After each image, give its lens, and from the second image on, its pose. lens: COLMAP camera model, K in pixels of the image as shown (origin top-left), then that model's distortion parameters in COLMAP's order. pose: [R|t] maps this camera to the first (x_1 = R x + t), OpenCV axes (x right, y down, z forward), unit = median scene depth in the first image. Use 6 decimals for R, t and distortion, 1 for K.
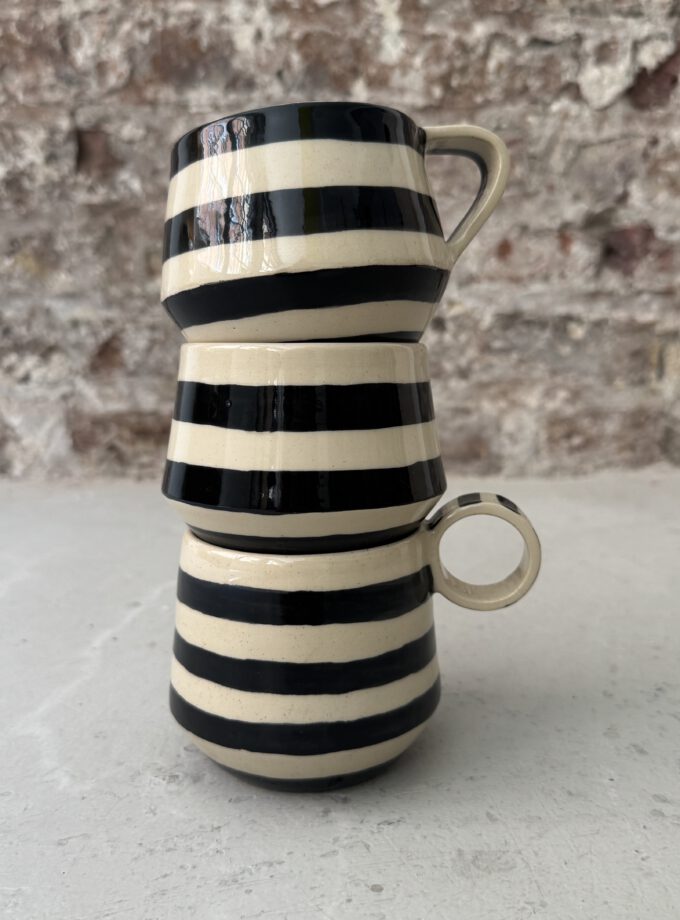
lens RADIAL K [[896.8, 0, 337.3], [0, 896.8, 459.1], [0, 0, 1]] dist [0.130130, -0.369527]
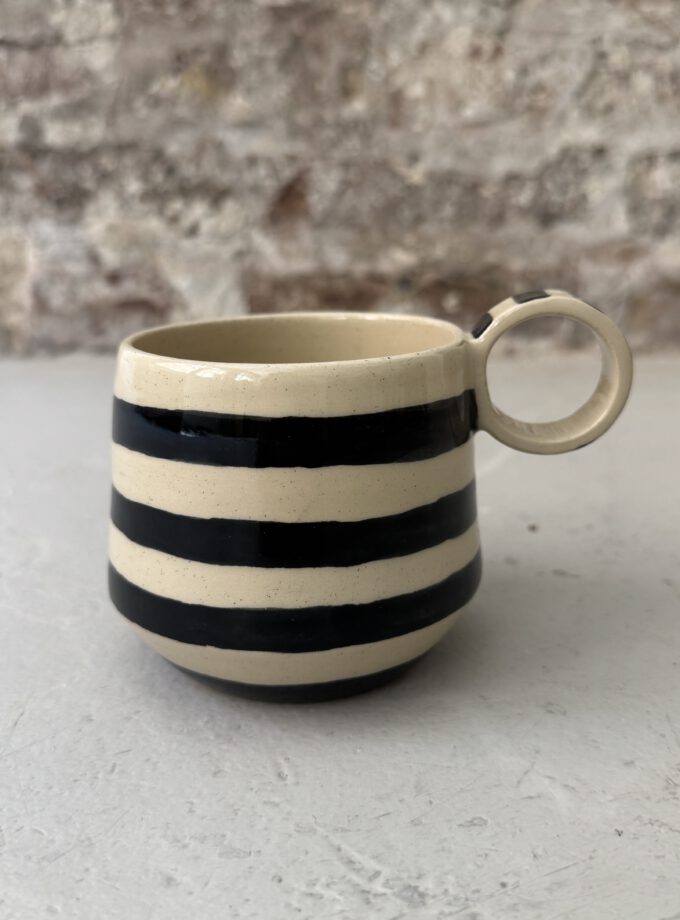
lens RADIAL K [[910.7, 0, 342.4], [0, 910.7, 458.0], [0, 0, 1]] dist [0.125270, -0.423317]
pose [[0.998136, 0.012153, -0.059811, -0.158322], [-0.005935, 0.994658, 0.103059, 0.029898], [0.060744, -0.102512, 0.992875, 0.164239]]
